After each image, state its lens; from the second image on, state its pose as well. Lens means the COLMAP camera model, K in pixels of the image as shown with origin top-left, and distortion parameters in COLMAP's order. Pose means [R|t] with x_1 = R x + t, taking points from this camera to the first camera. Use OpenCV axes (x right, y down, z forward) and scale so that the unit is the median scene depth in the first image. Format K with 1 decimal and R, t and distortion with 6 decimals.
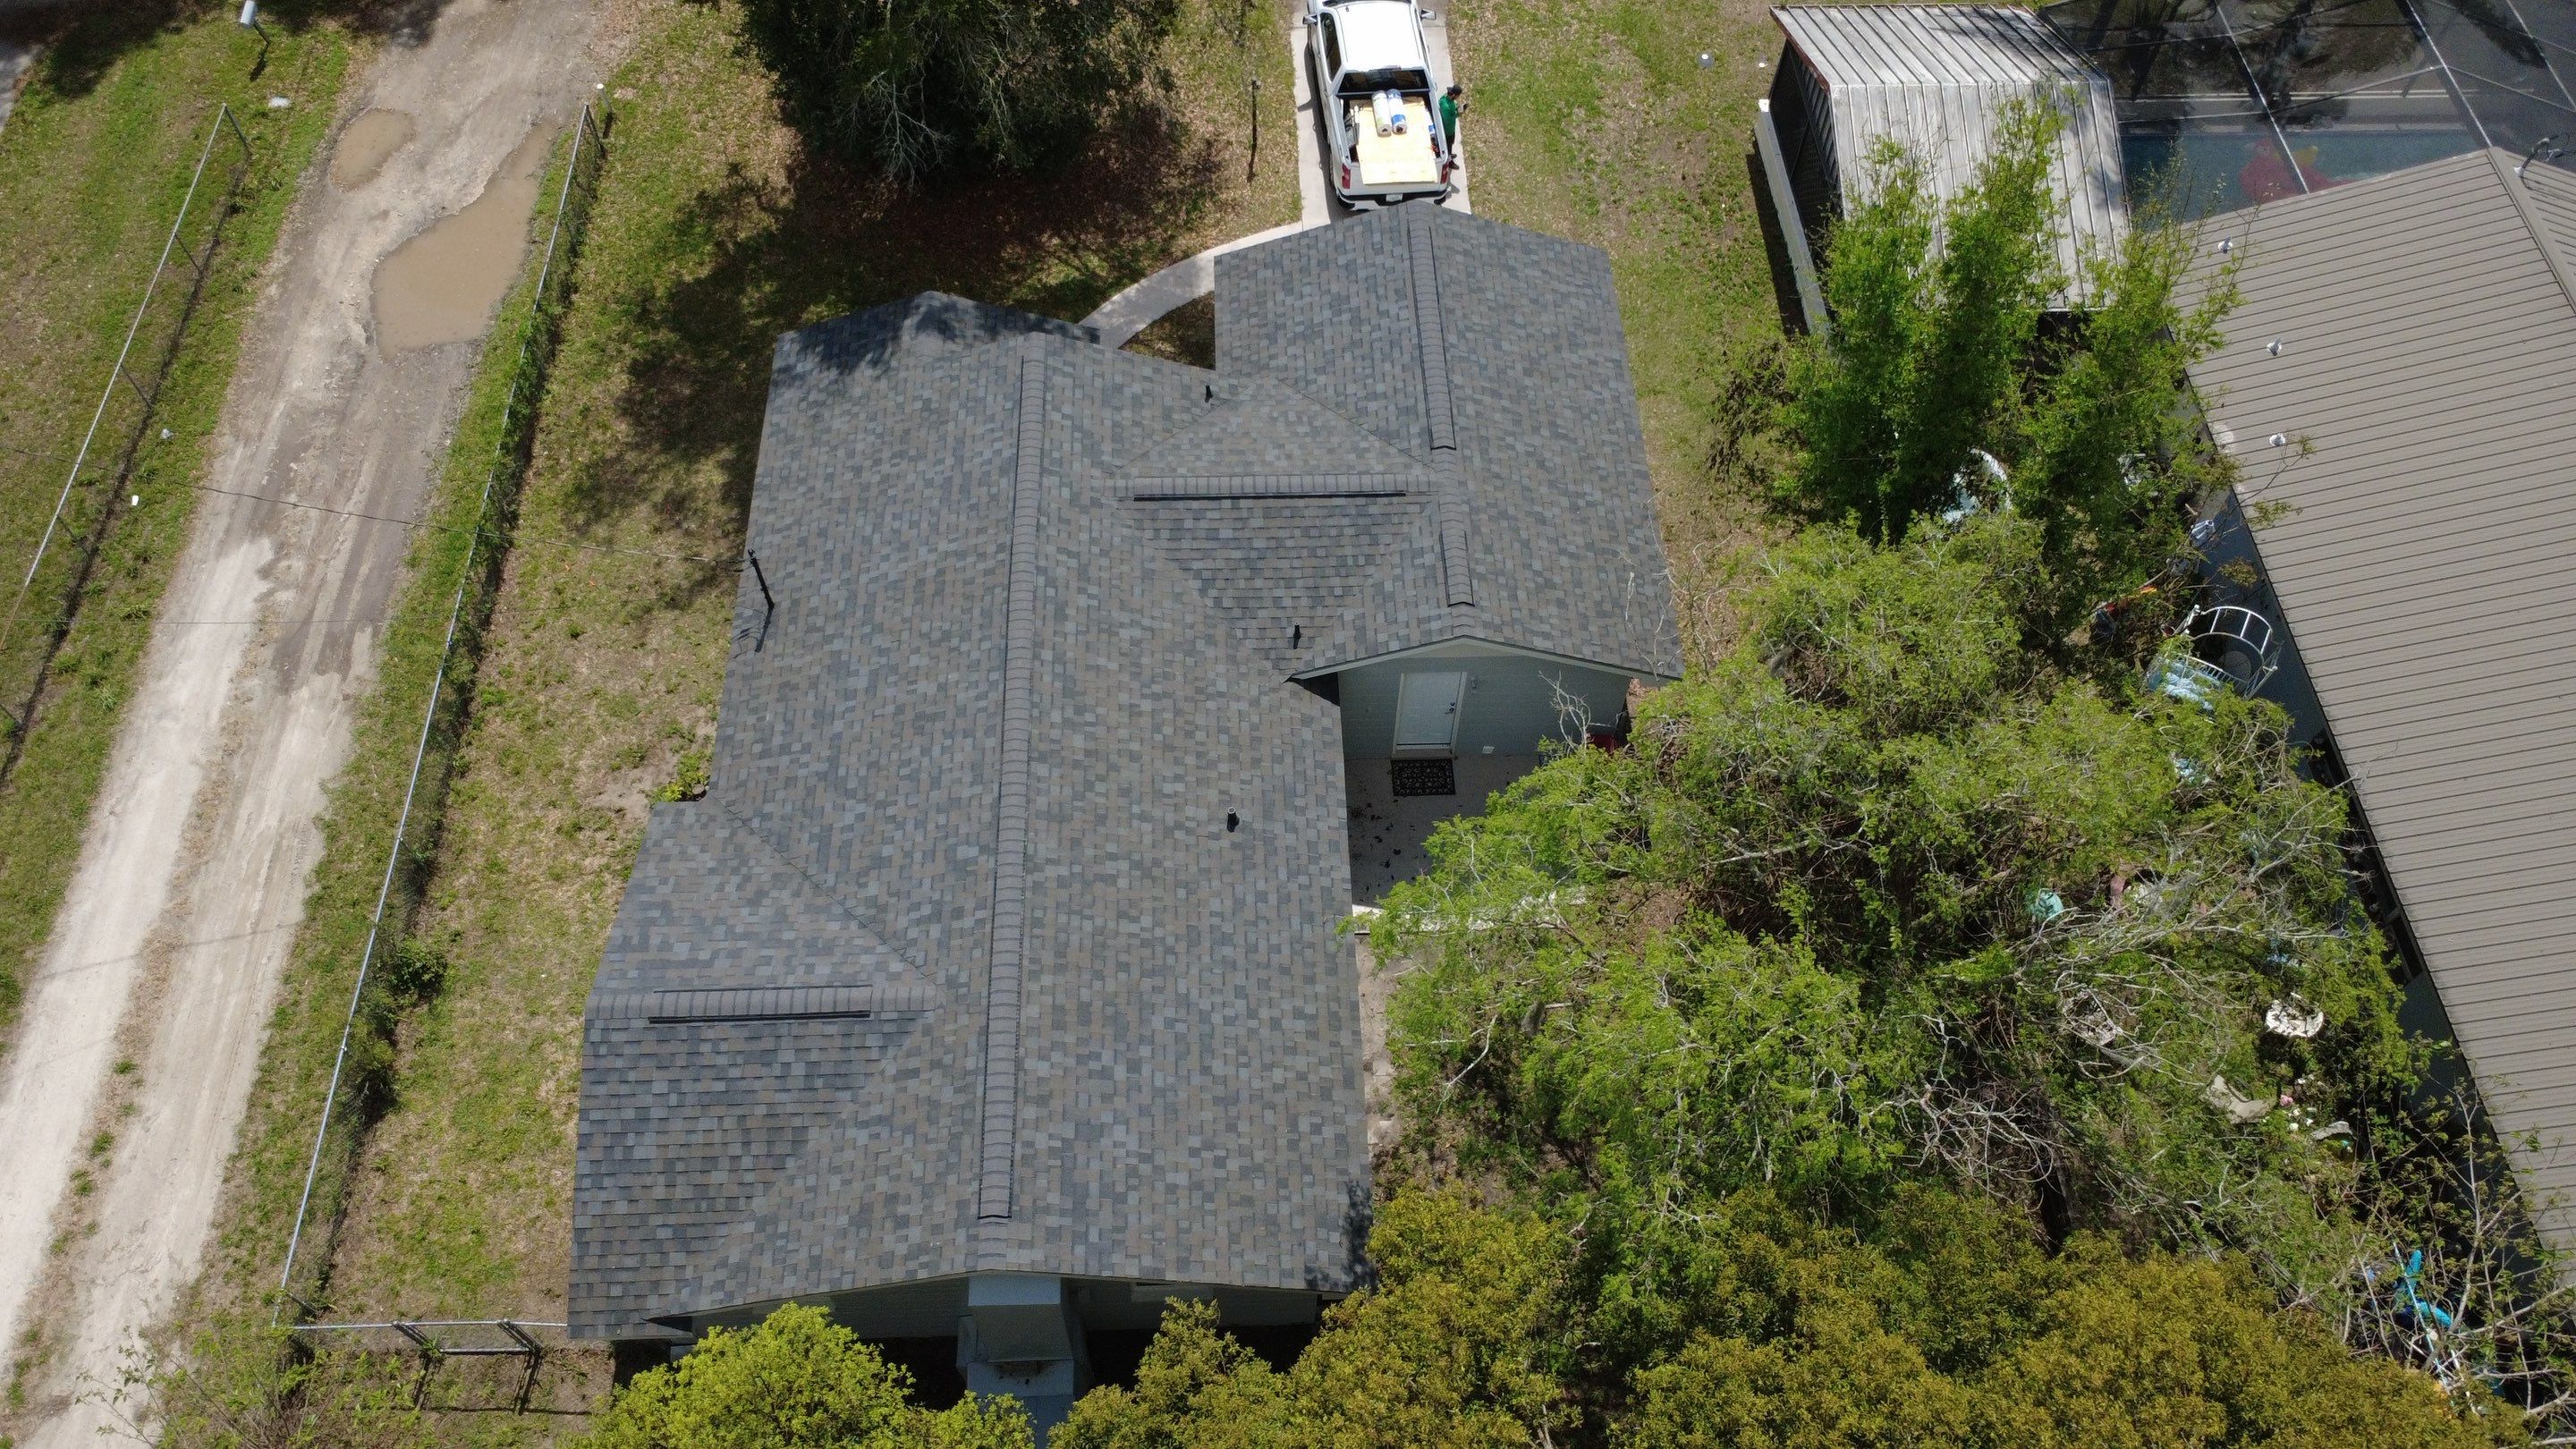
lens RADIAL K [[1879.2, 0, 1286.1], [0, 1879.2, 721.2], [0, 0, 1]] dist [-0.003159, 0.005866]
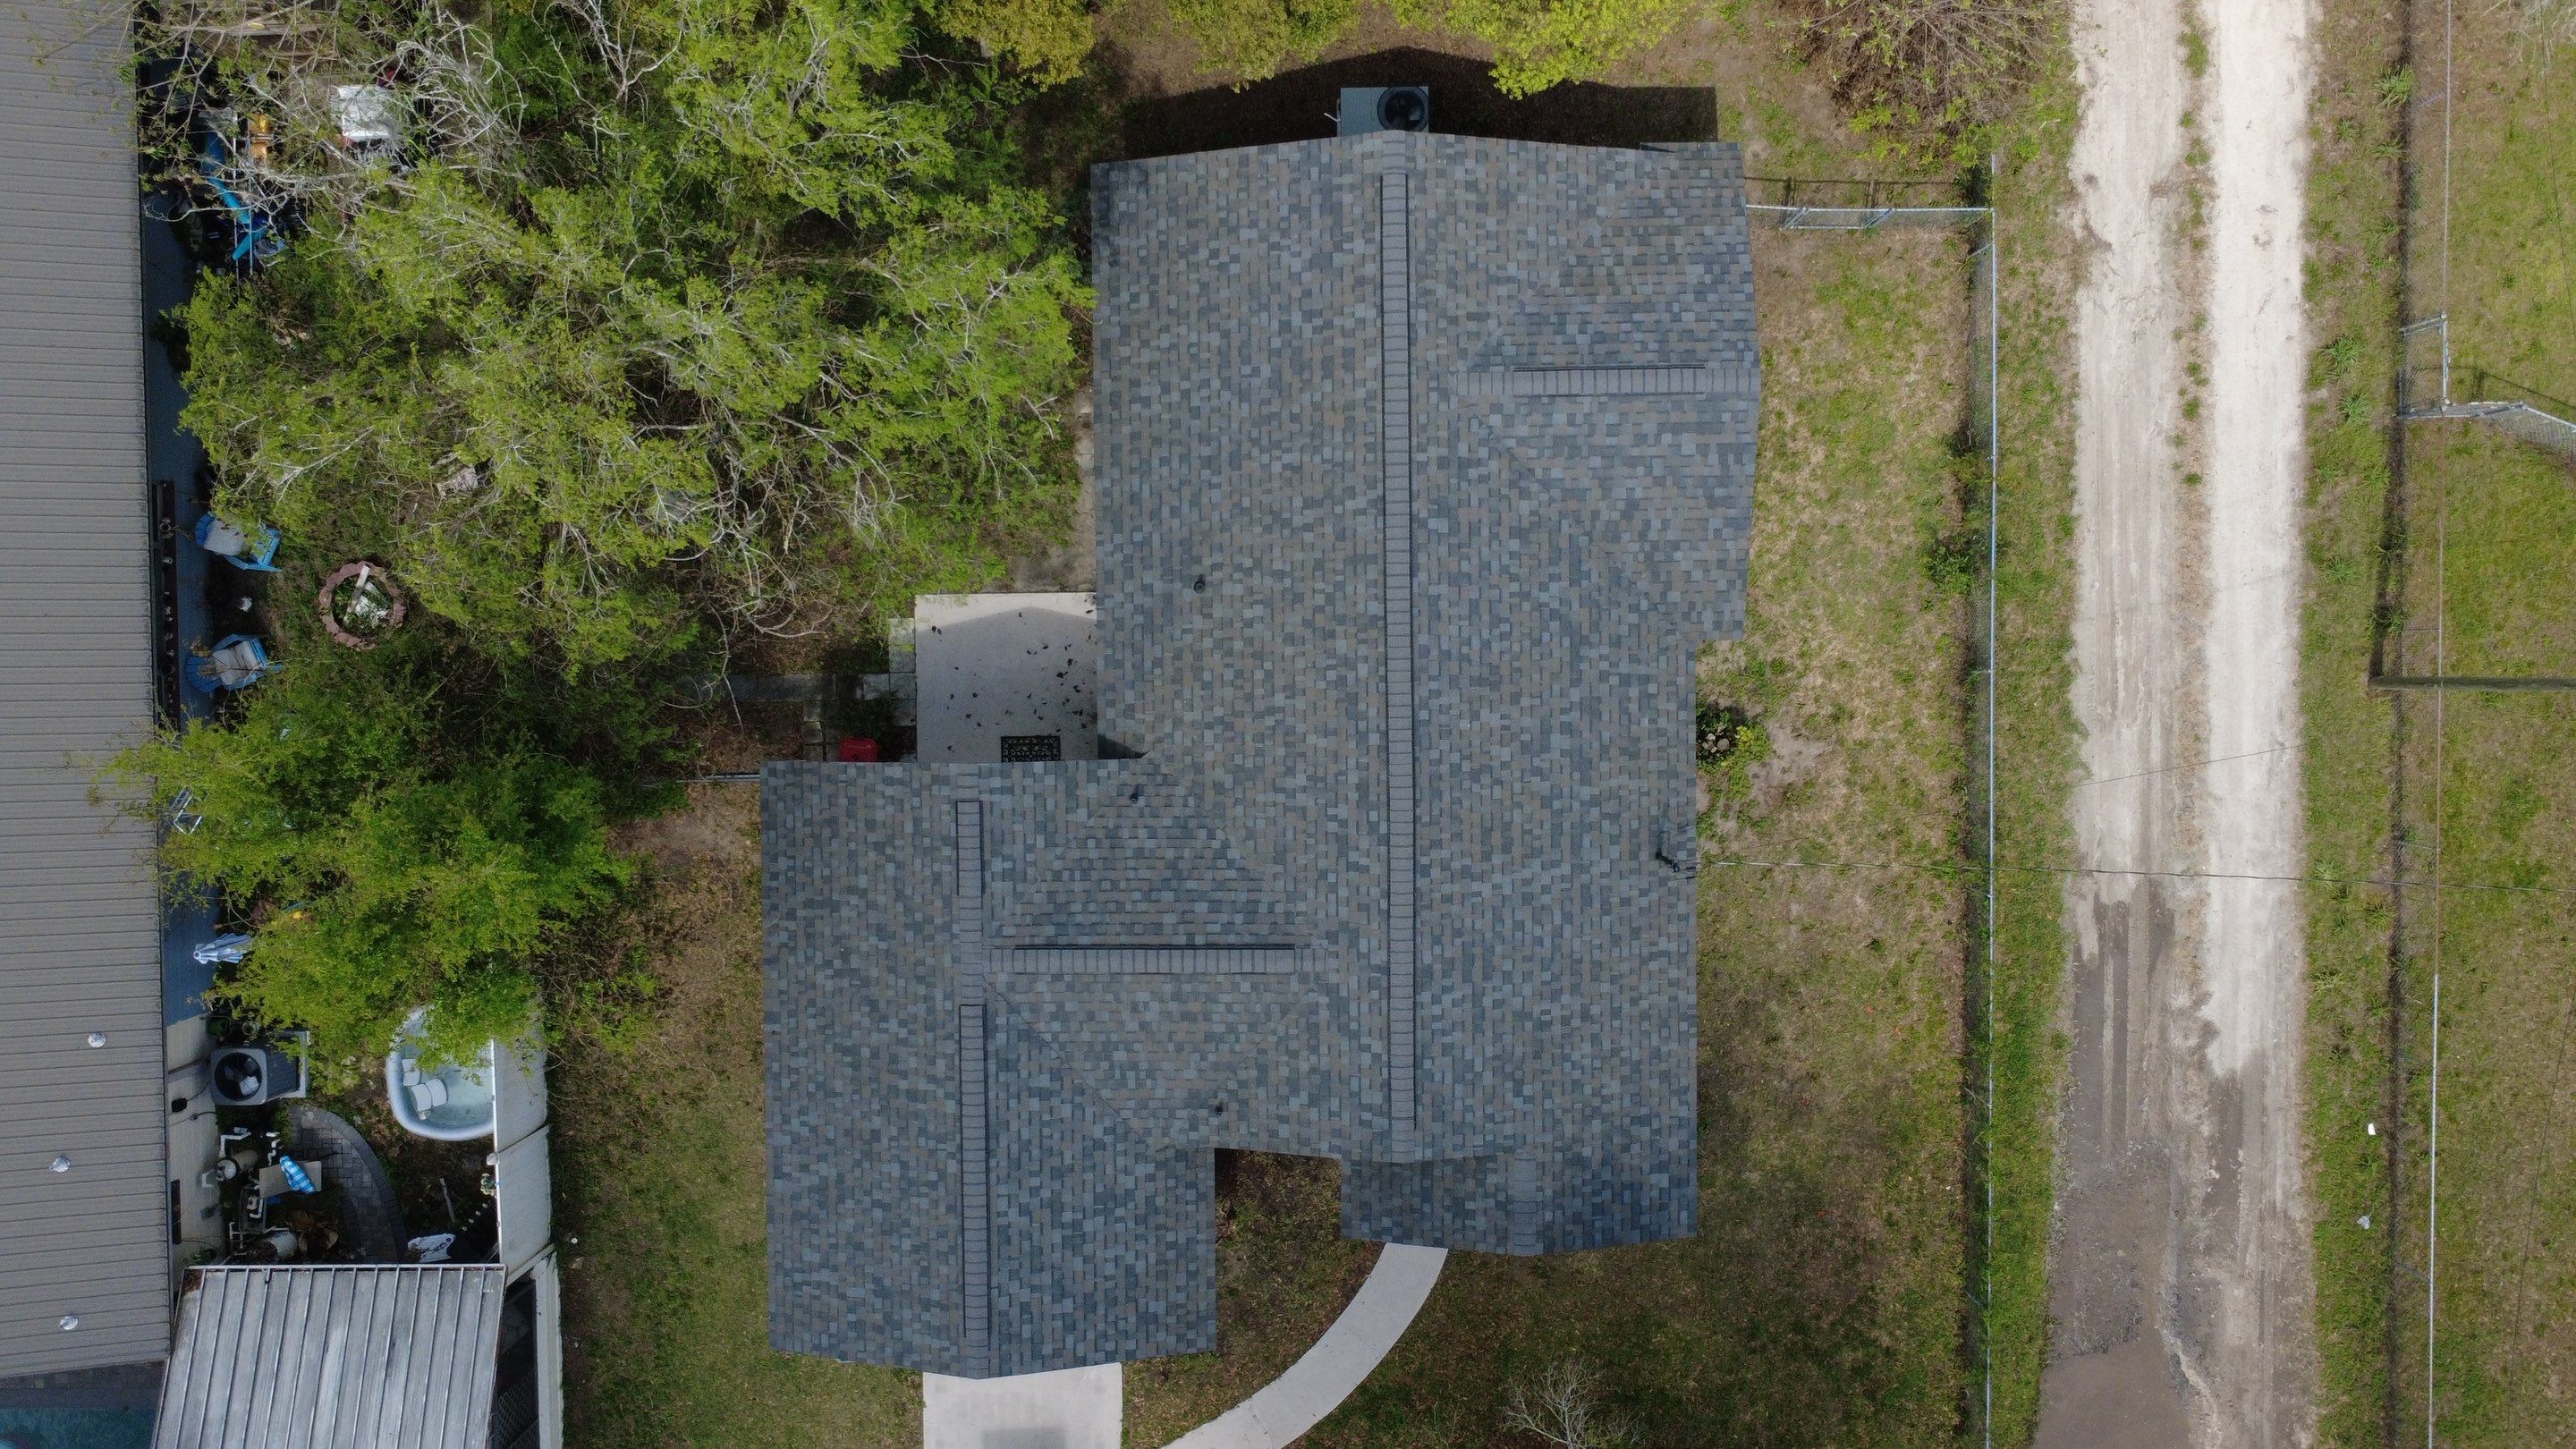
lens RADIAL K [[1879.2, 0, 1282.2], [0, 1879.2, 719.1], [0, 0, 1]] dist [-0.003159, 0.005866]
pose [[-0.999584, -0.028105, 0.006534, -0.075893], [0.027393, -0.853147, 0.520951, -0.513433], [-0.009066, 0.520913, 0.853561, 0.105630]]
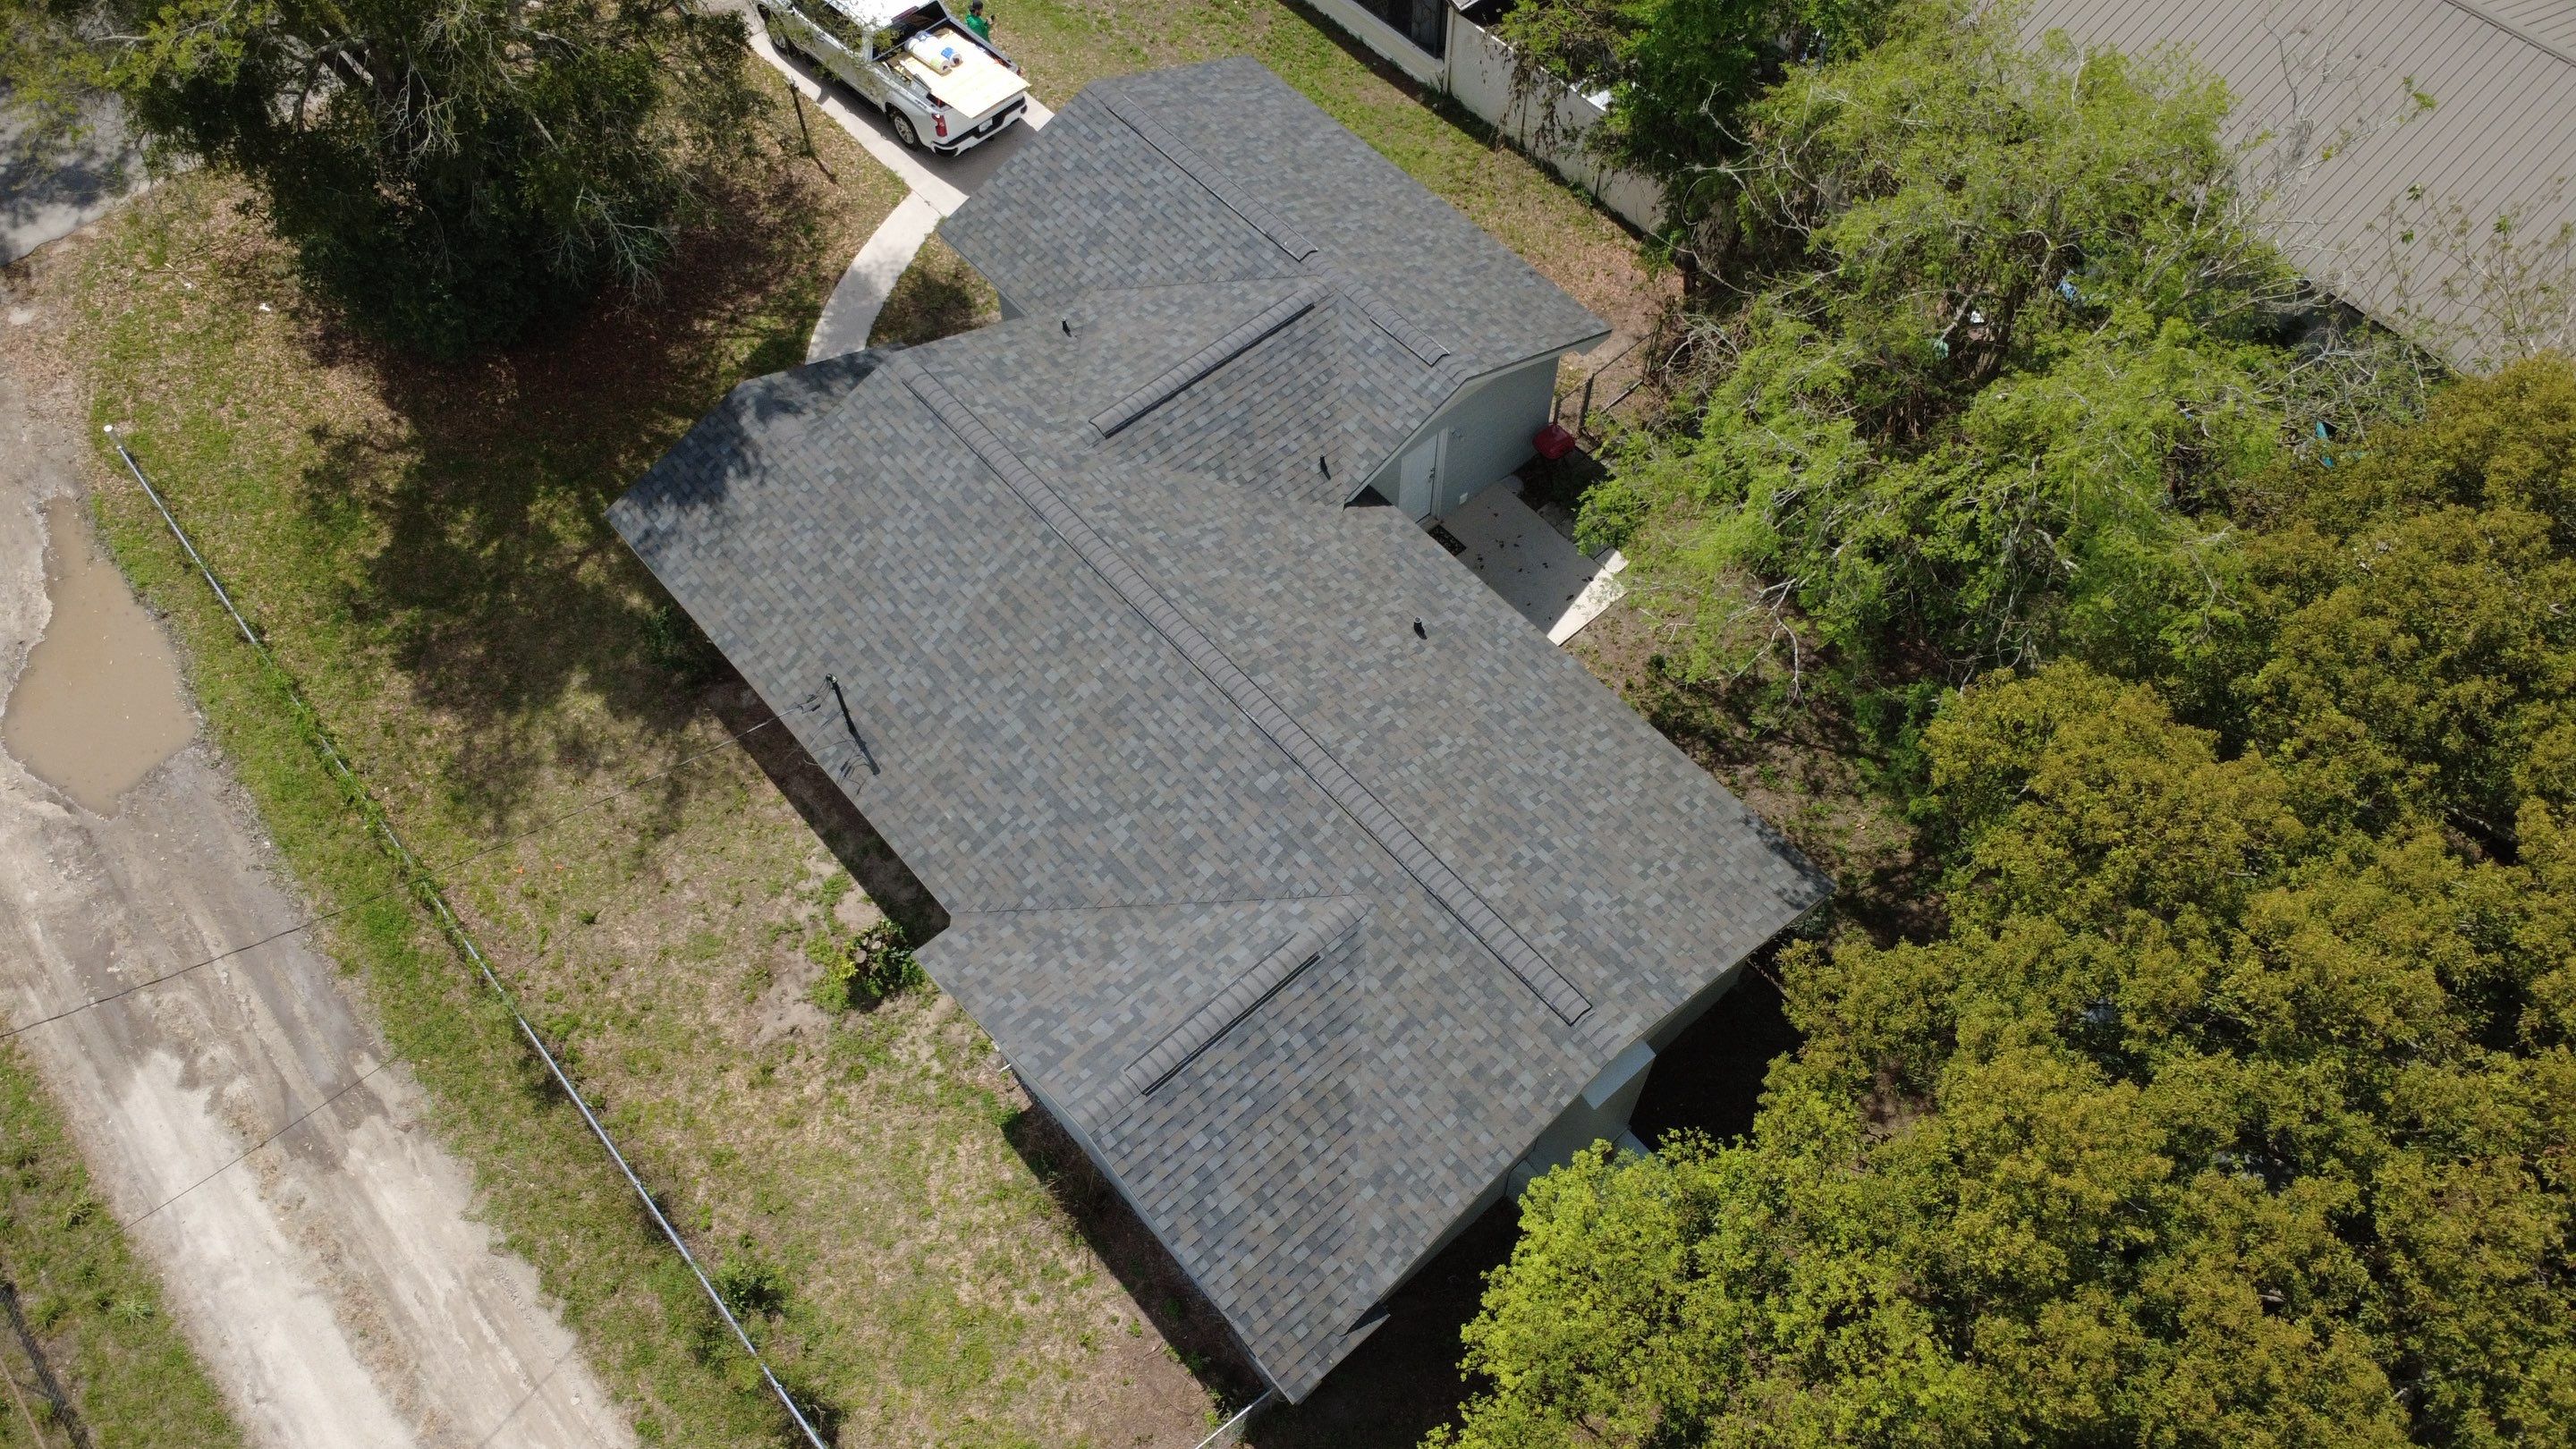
lens RADIAL K [[1879.2, 0, 1287.3], [0, 1879.2, 717.8], [0, 0, 1]] dist [-0.003159, 0.005866]
pose [[0.776013, -0.537278, 0.330358, -0.399454], [0.535030, 0.838120, 0.106291, -0.048380], [-0.333988, 0.094268, 0.937852, 0.064242]]
